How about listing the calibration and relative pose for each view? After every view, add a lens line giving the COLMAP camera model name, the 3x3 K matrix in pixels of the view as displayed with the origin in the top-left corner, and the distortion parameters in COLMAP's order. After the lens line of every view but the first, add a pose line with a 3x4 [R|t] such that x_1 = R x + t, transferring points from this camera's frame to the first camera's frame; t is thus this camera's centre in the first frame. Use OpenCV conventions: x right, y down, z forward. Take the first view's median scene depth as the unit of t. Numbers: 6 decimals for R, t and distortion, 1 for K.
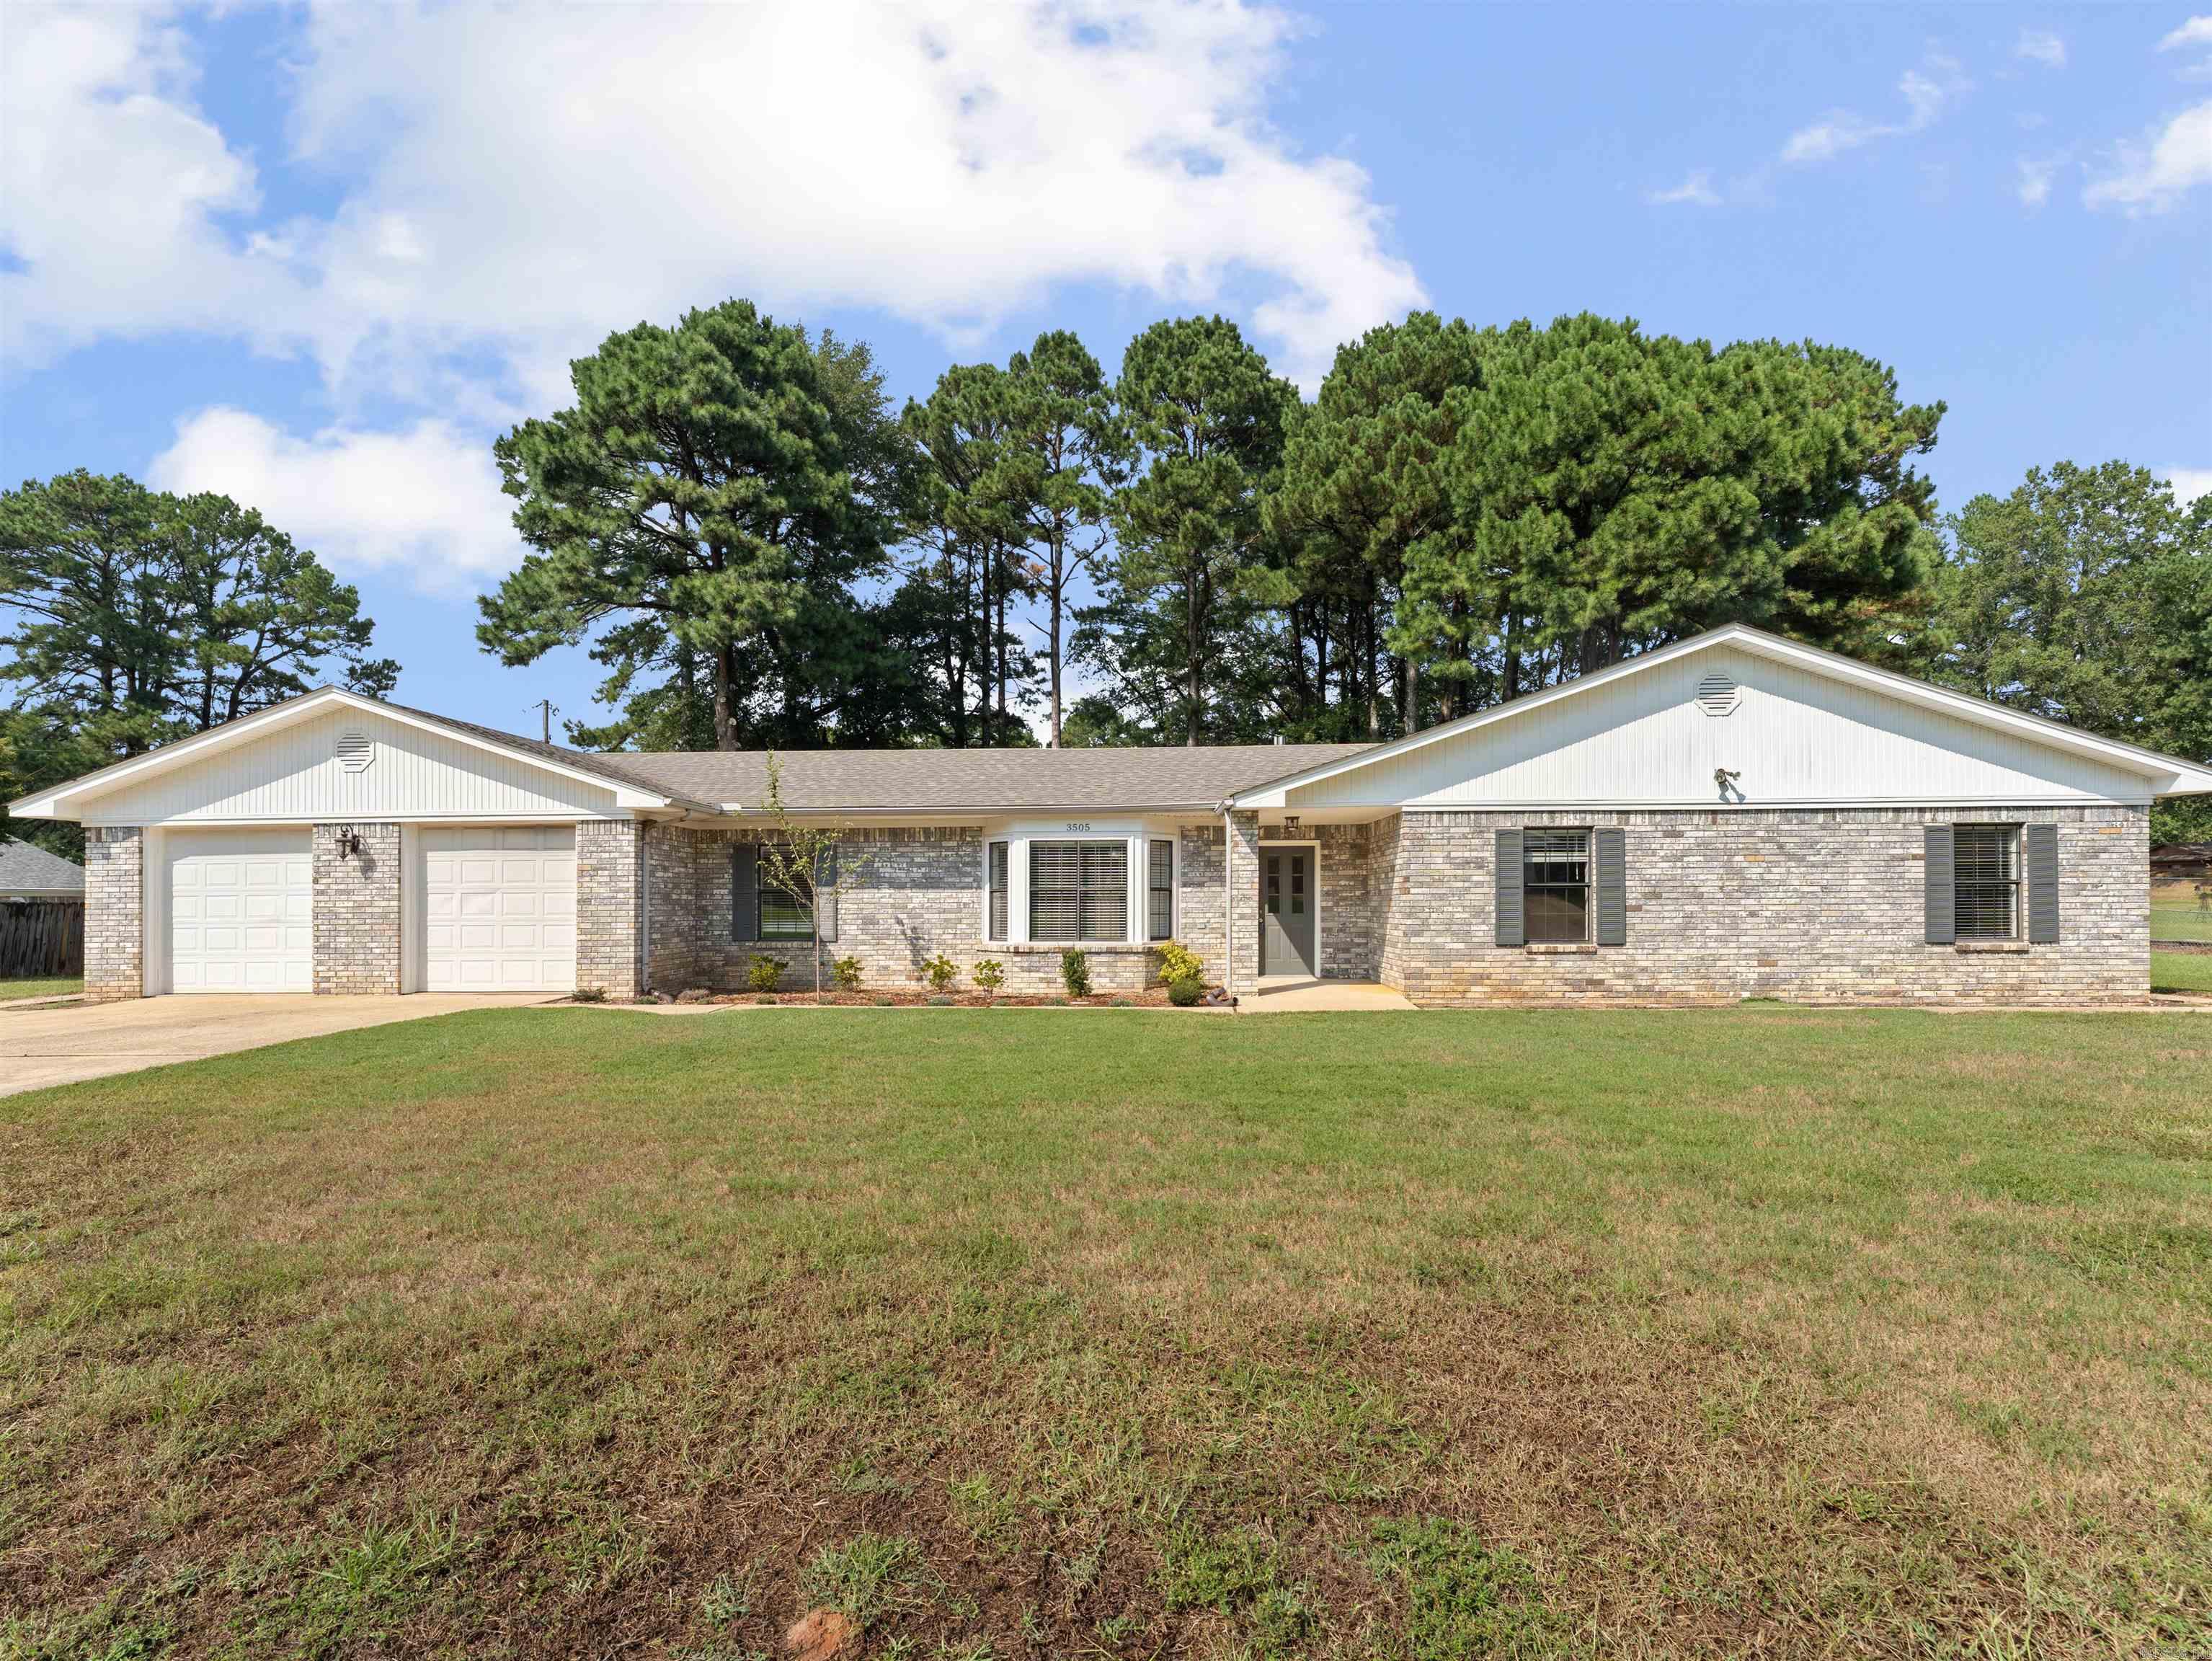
lens RADIAL K [[988.0, 0, 1111.0], [0, 988.0, 844.0], [0, 0, 1]] dist [-0.000335, -0.000328]
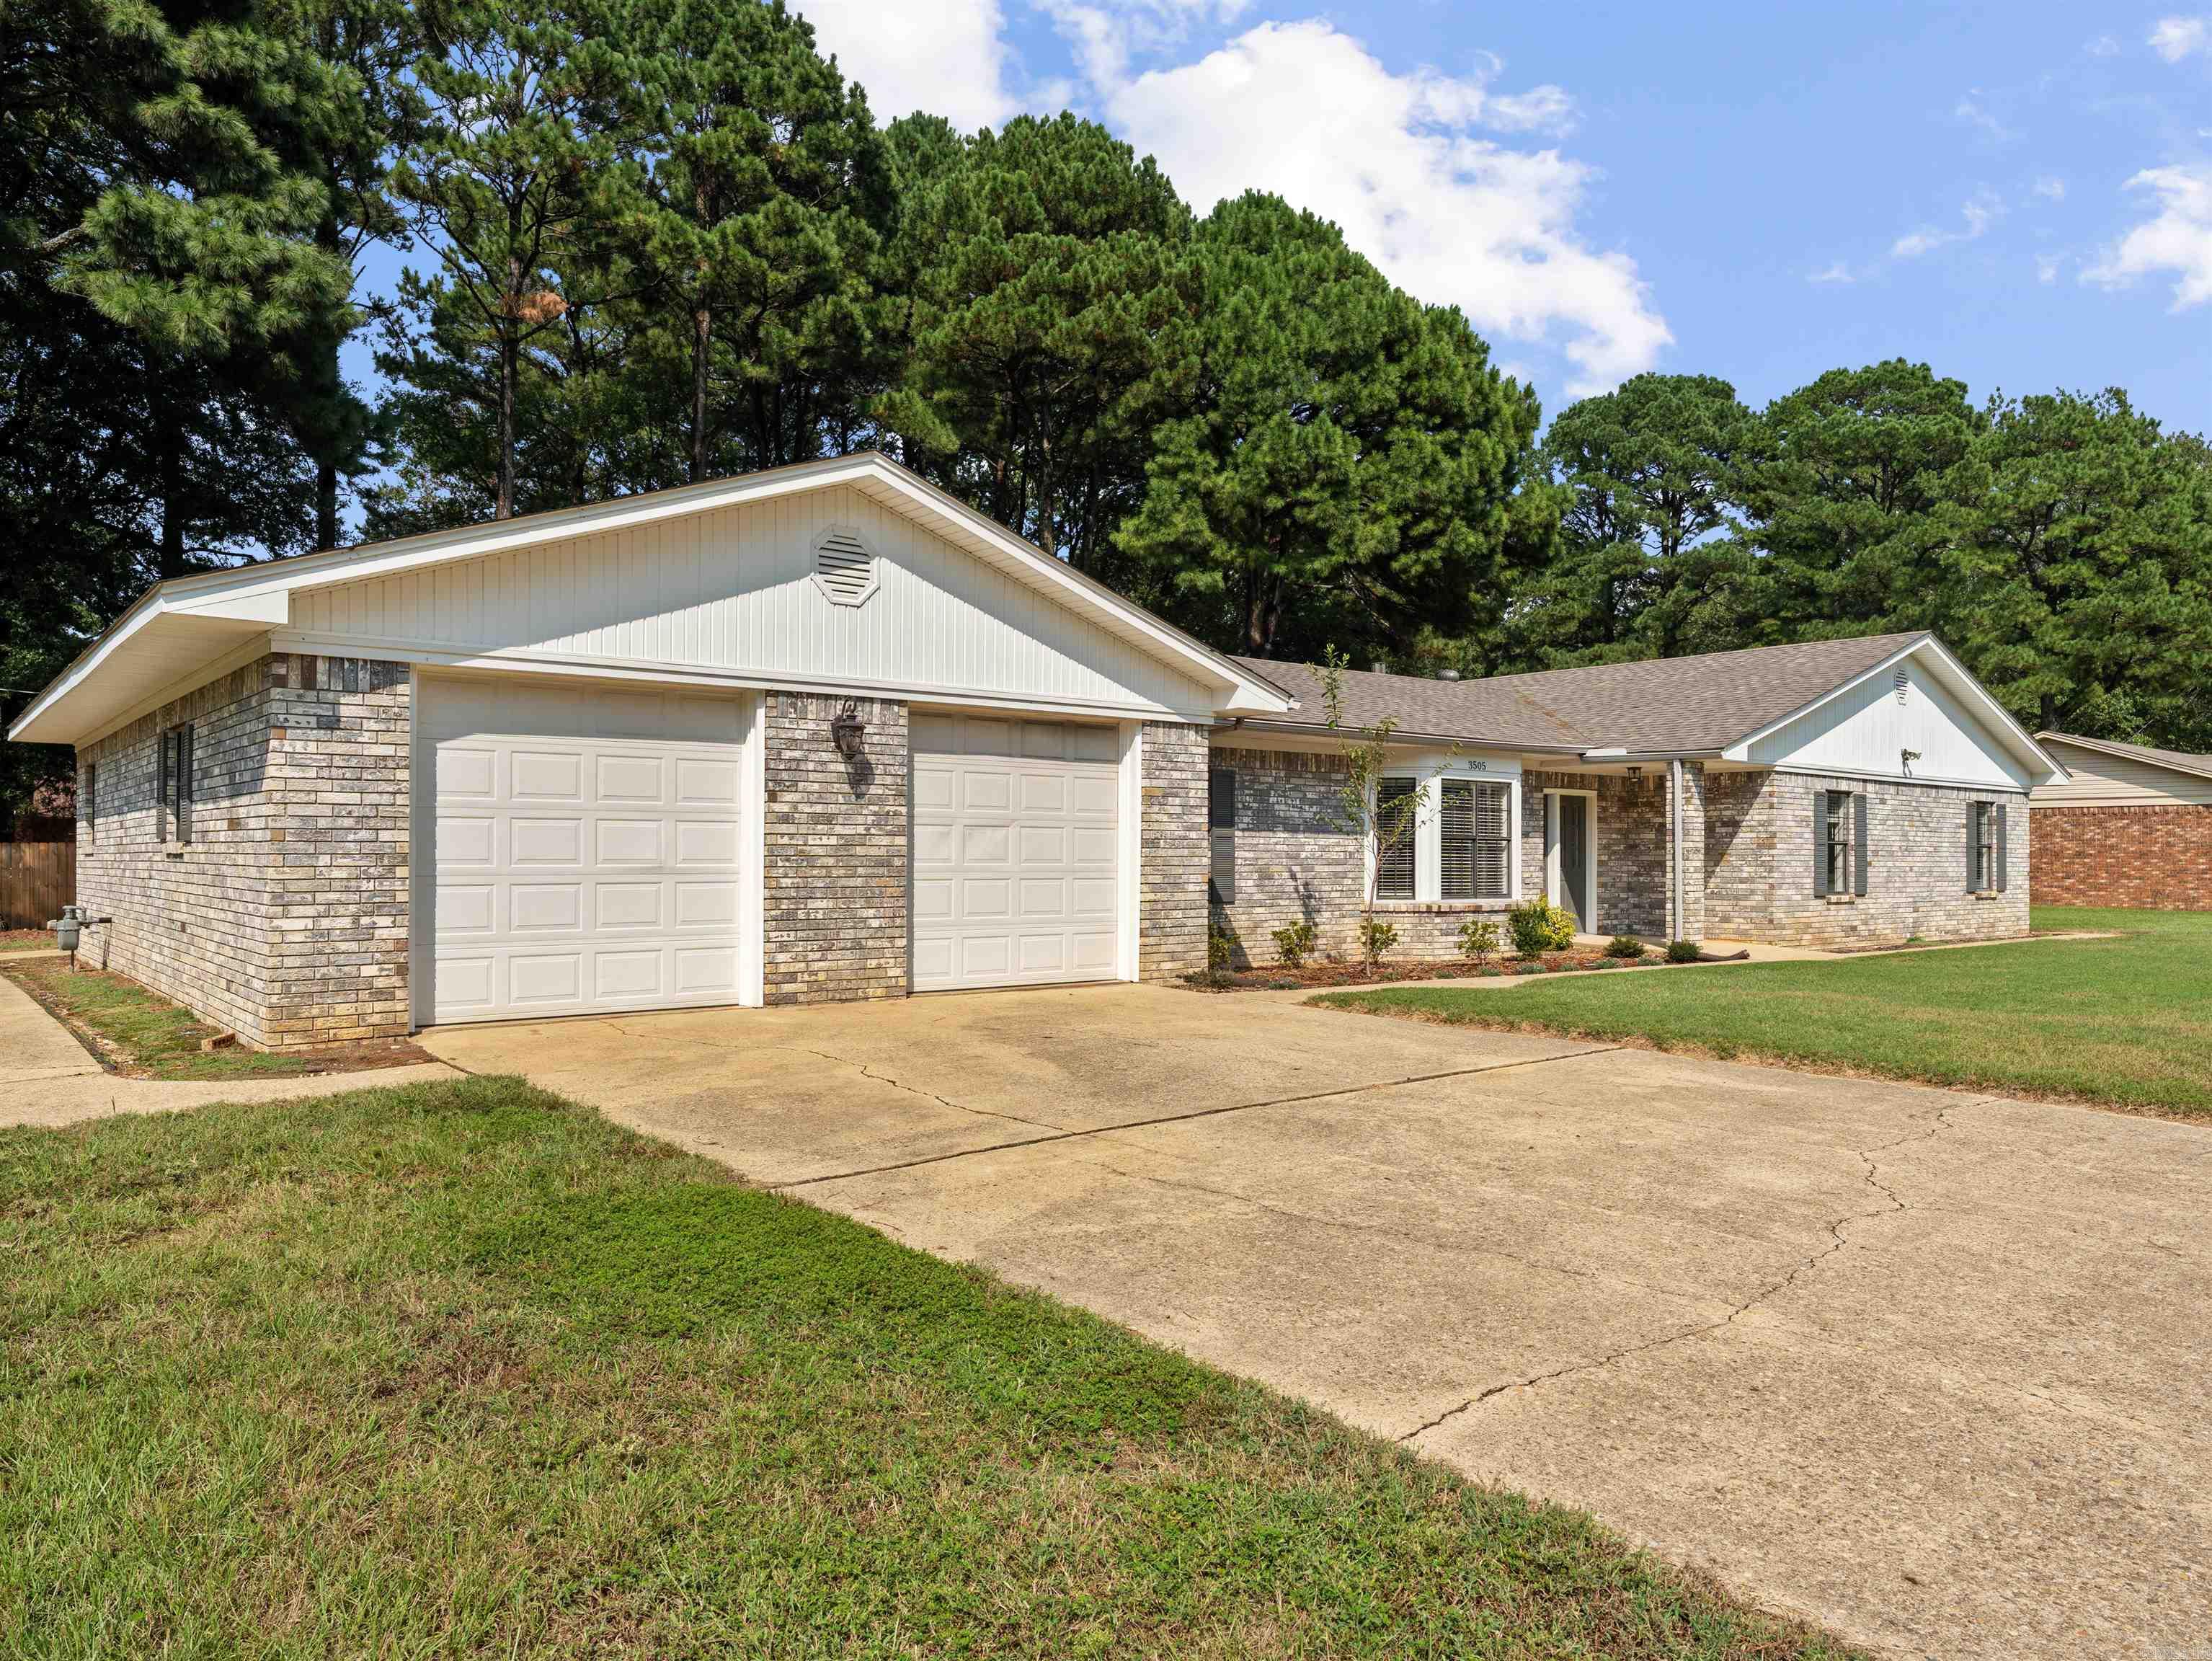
lens RADIAL K [[1447.5, 0, 1103.6], [0, 1447.5, 768.5], [0, 0, 1]] dist [0.001520, 0.000726]
pose [[0.755108, 0.050161, 0.653678, -0.564965], [-0.047348, 0.998638, -0.021937, 0.014758], [-0.653888, -0.014385, 0.756454, 0.134056]]
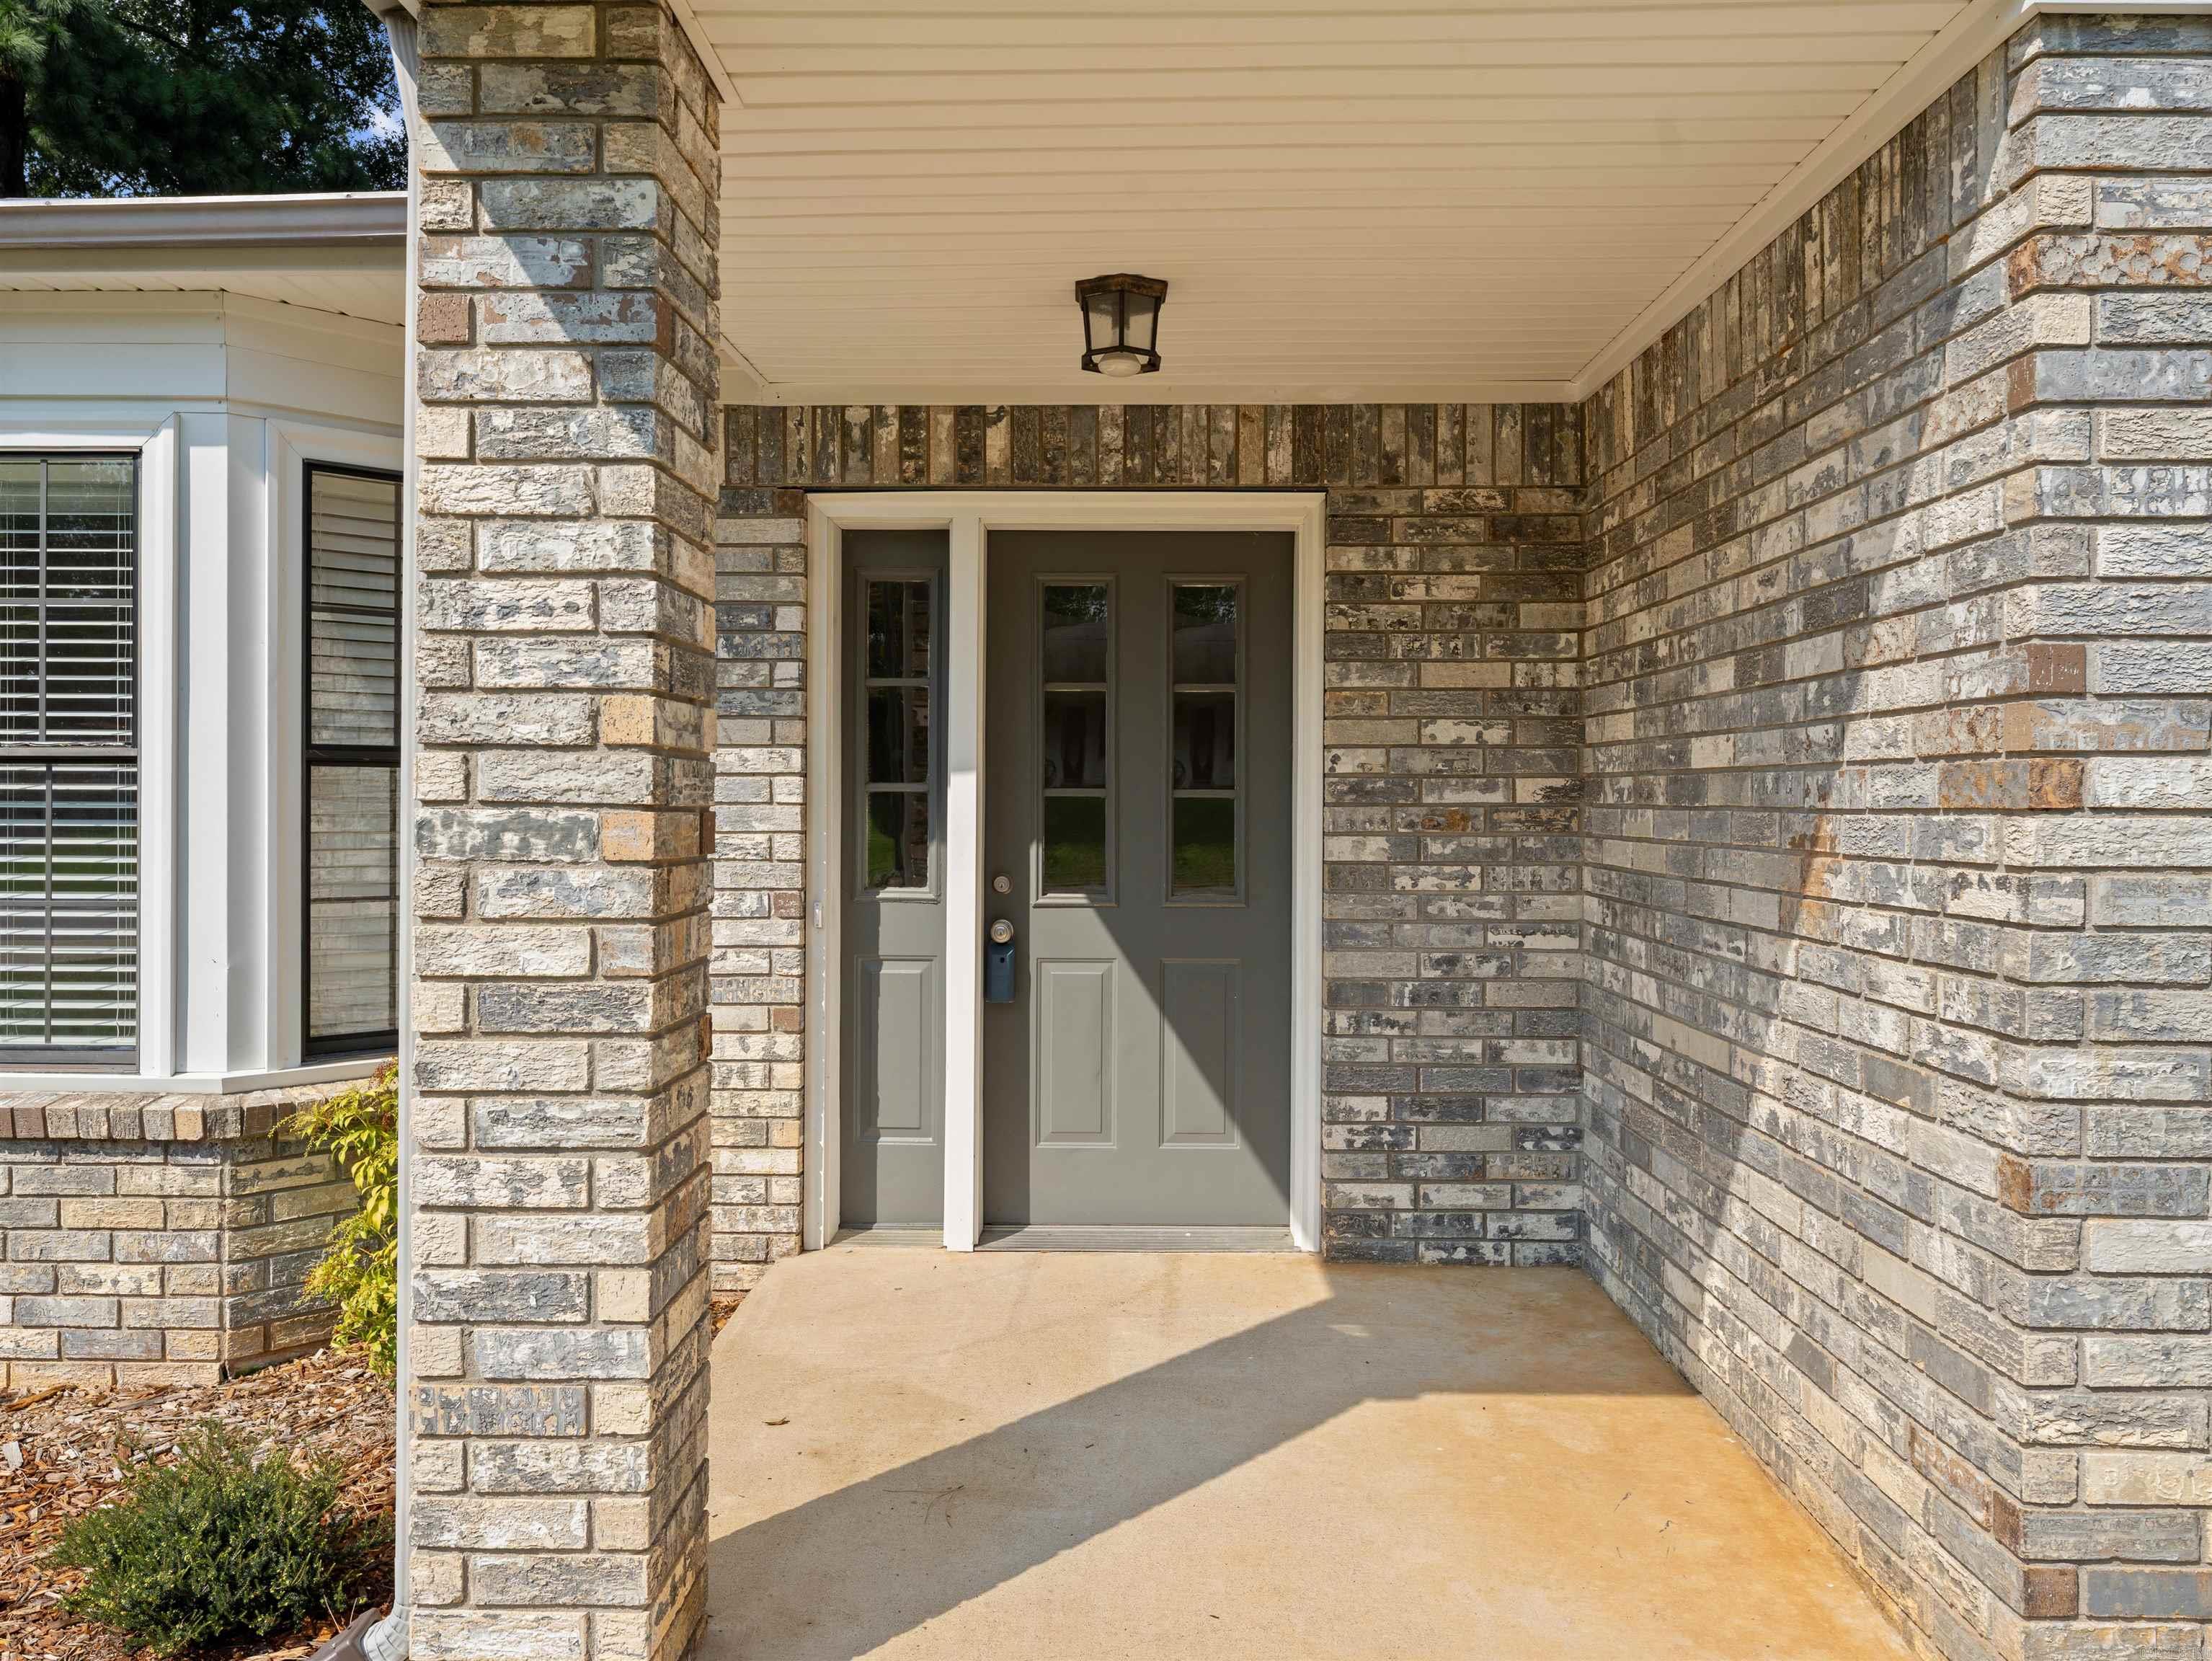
lens RADIAL K [[1620.7, 0, 1101.4], [0, 1620.7, 761.5], [0, 0, 1]] dist [0.005304, 0.000014]
pose [[0.999711, 0.011043, 0.021356, 0.086943], [-0.011859, 0.999191, 0.038432, 0.018000], [-0.020914, -0.038674, 0.999033, 0.371955]]
